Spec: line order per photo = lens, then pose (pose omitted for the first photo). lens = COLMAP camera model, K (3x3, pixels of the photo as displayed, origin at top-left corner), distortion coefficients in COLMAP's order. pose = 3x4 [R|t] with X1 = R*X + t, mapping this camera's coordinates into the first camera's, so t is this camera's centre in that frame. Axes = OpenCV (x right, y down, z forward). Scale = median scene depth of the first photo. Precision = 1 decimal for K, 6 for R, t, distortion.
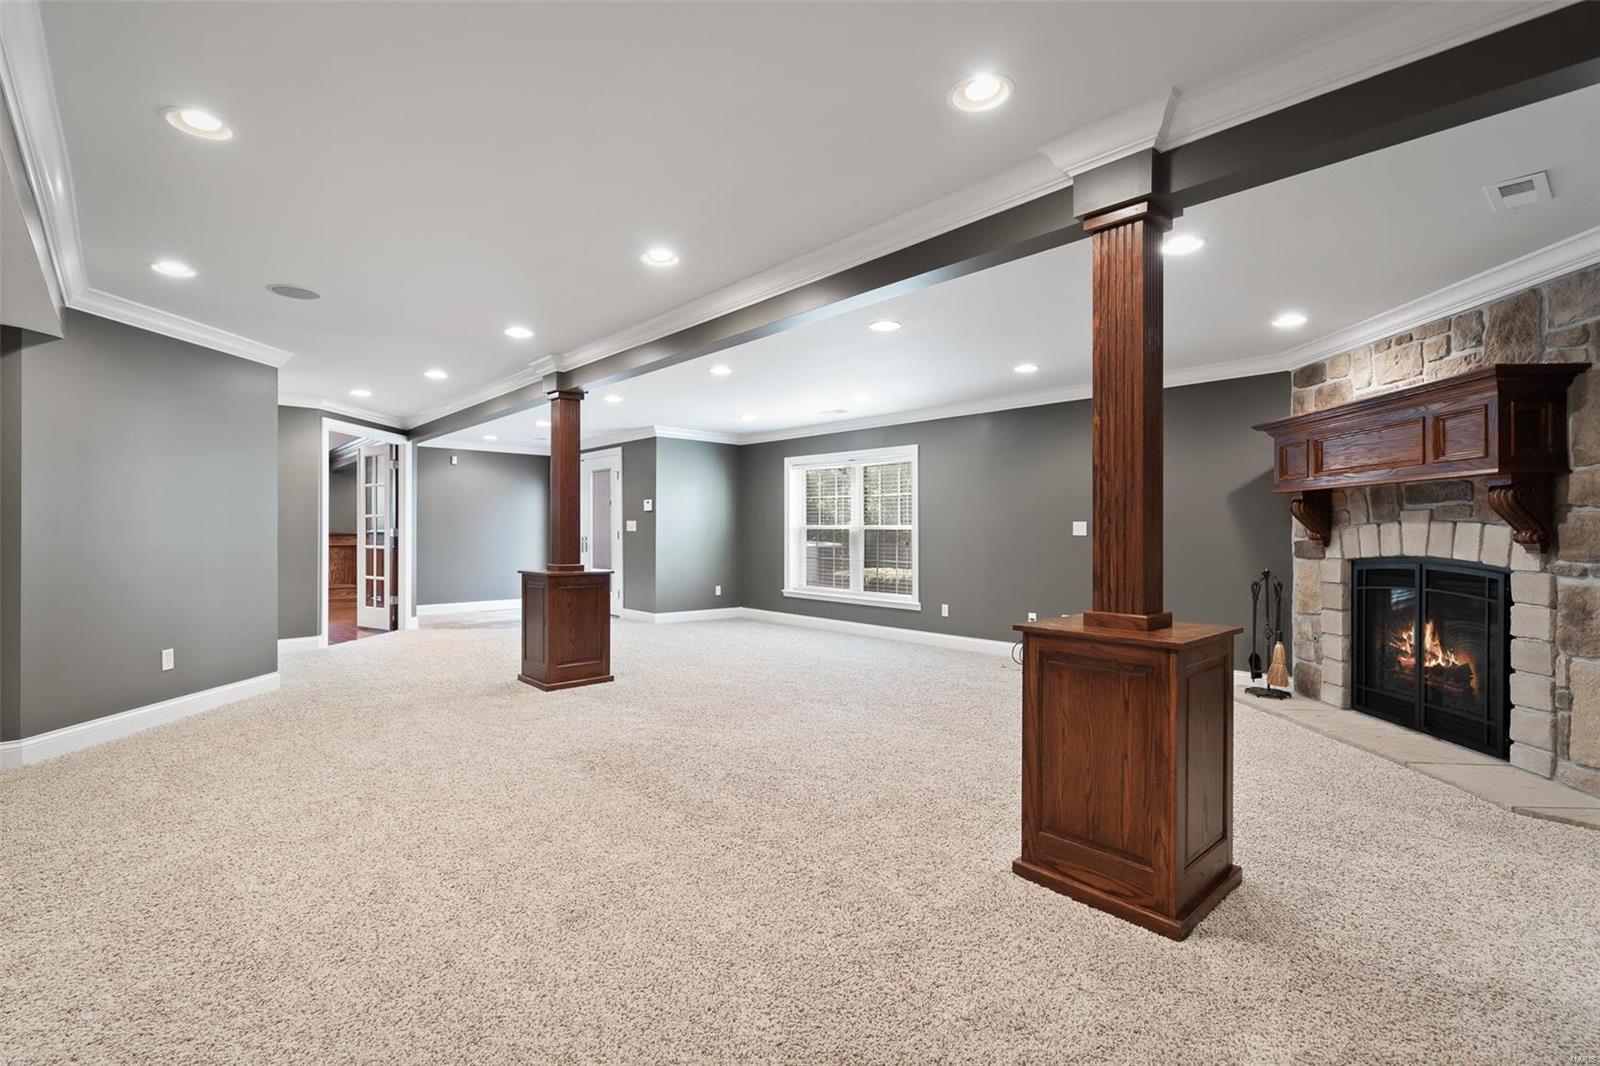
lens RADIAL K [[728.0, 0, 787.7], [0, 728.0, 515.4], [0, 0, 1]] dist [0.000622, 0.000063]
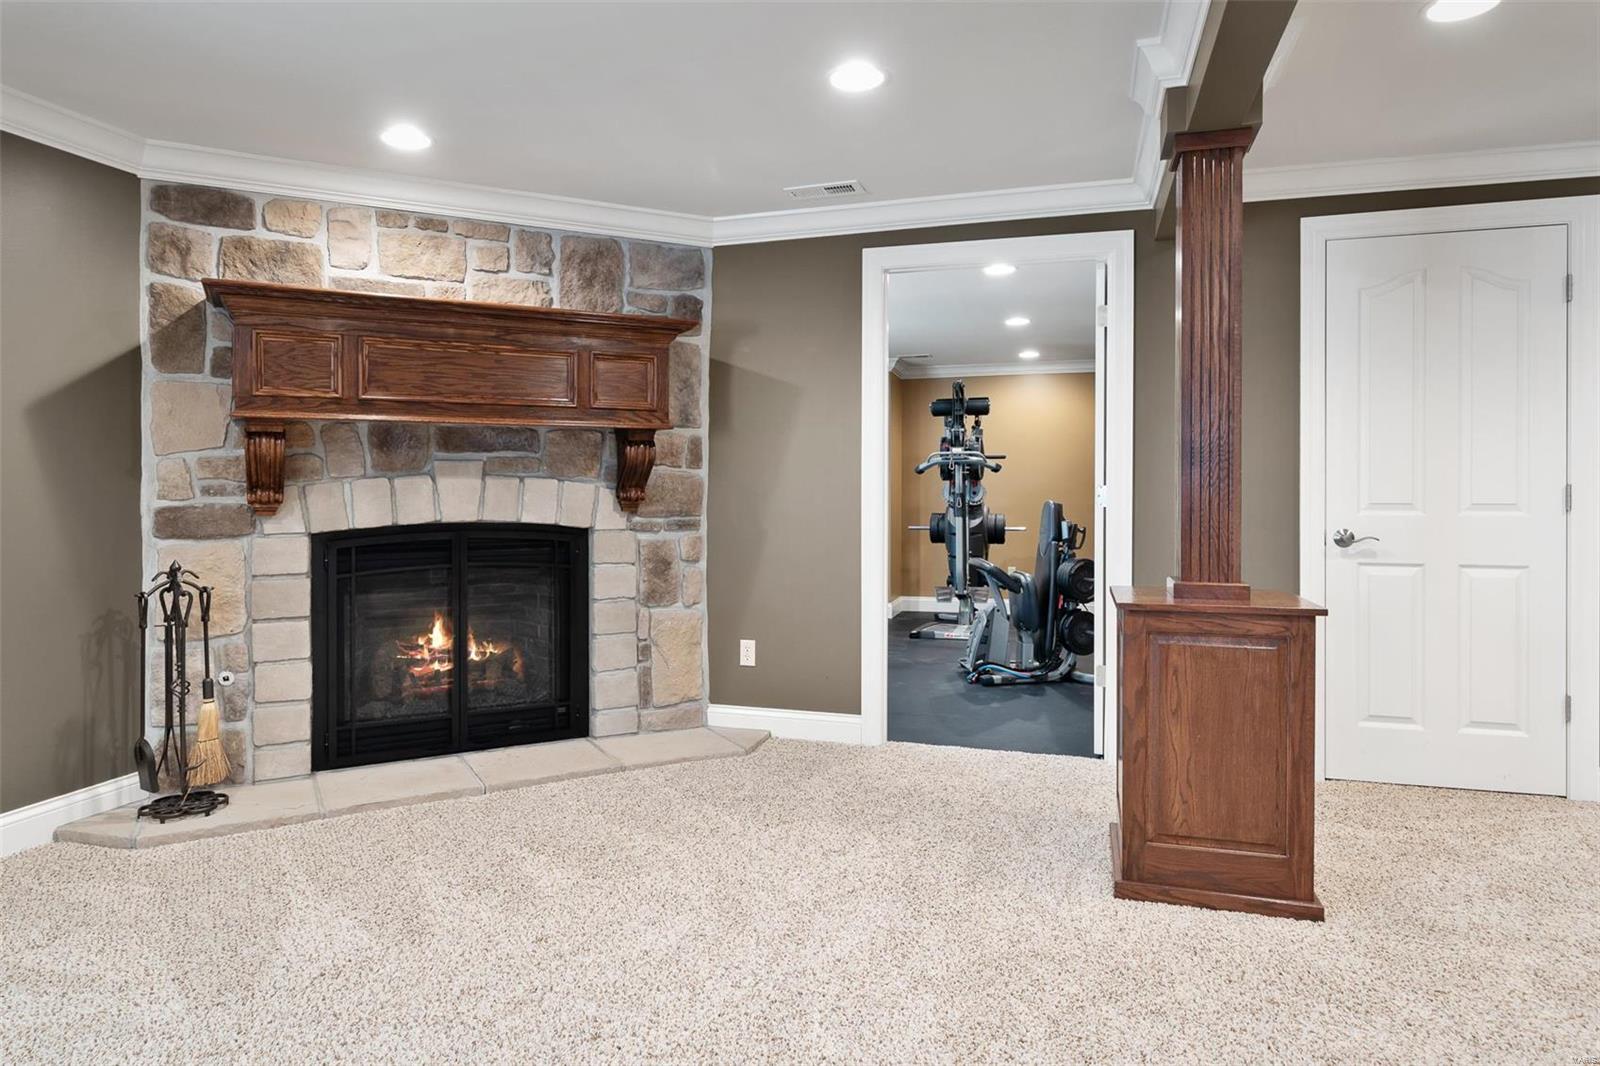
lens RADIAL K [[966.4, 0, 799.7], [0, 966.4, 493.8], [0, 0, 1]] dist [0.002592, -0.000129]
pose [[-0.516592, -0.012932, 0.856134, -0.184224], [-0.021847, 0.999759, 0.001919, 0.017873], [-0.855953, -0.017713, -0.516750, 1.252096]]
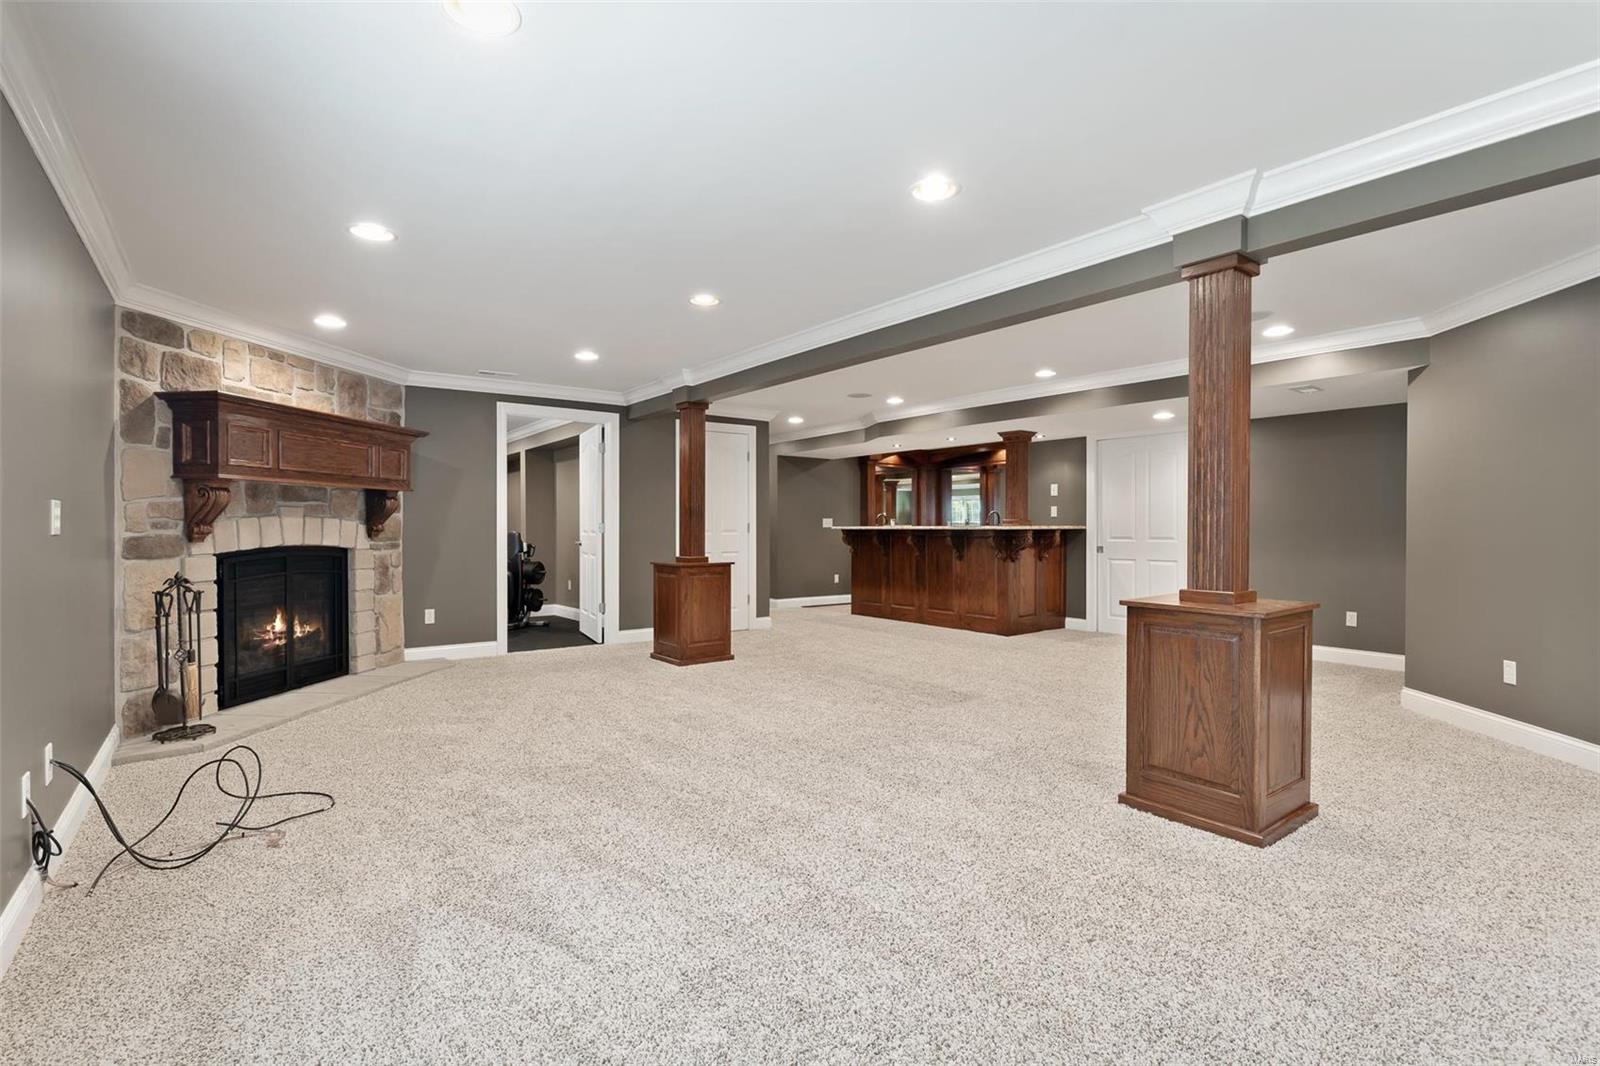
lens RADIAL K [[727.7, 0, 796.4], [0, 727.7, 529.3], [0, 0, 1]] dist [-0.000810, -0.000108]
pose [[-0.997205, -0.010527, 0.073971, -0.059328], [-0.011598, 0.999834, -0.014074, 0.038117], [-0.073811, -0.014892, -0.997161, 2.200965]]
